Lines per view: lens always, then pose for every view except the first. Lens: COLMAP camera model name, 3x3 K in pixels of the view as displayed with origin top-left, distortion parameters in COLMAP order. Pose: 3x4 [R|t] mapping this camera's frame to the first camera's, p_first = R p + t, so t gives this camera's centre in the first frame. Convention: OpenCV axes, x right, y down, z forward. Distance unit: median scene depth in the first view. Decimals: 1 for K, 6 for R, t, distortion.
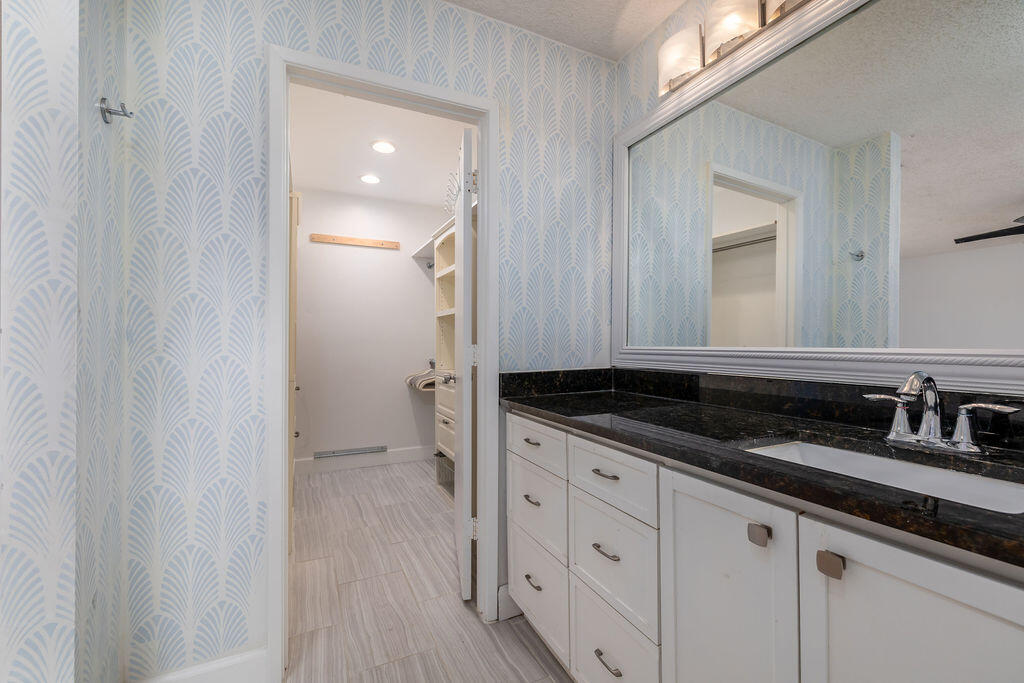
lens RADIAL K [[428.4, 0, 510.6], [0, 428.4, 344.0], [0, 0, 1]] dist [0.000735, -0.001060]
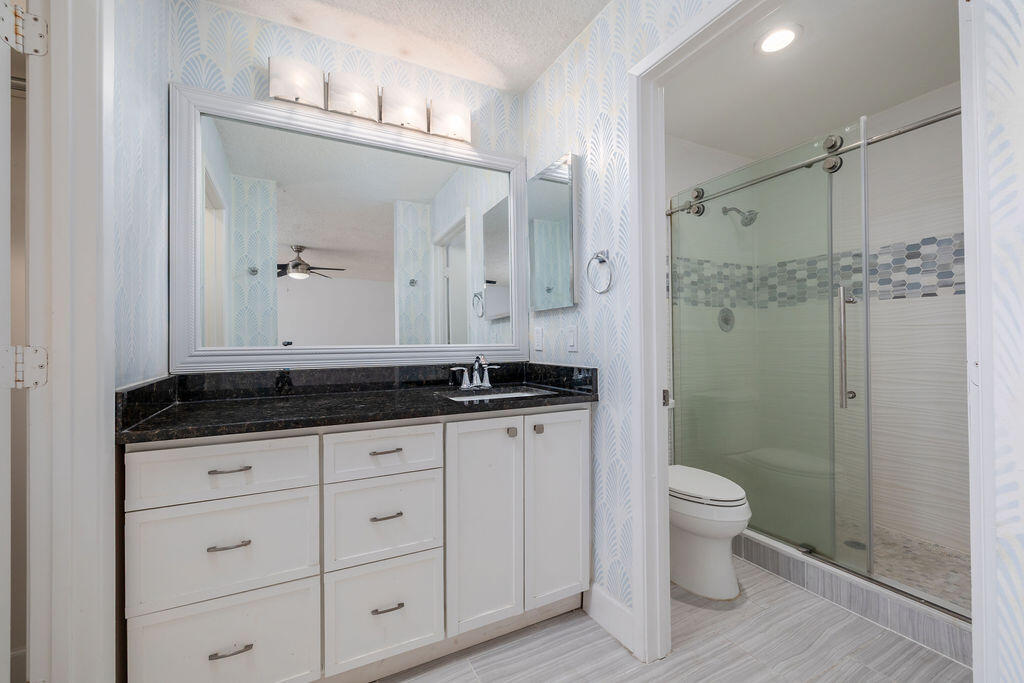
lens RADIAL K [[428.4, 0, 510.3], [0, 428.4, 340.2], [0, 0, 1]] dist [0.000735, -0.001060]
pose [[-0.034966, 0.001552, 0.999387, -1.224154], [0.005271, 0.999985, -0.001368, -0.006146], [-0.999375, 0.005220, -0.034974, 0.861729]]
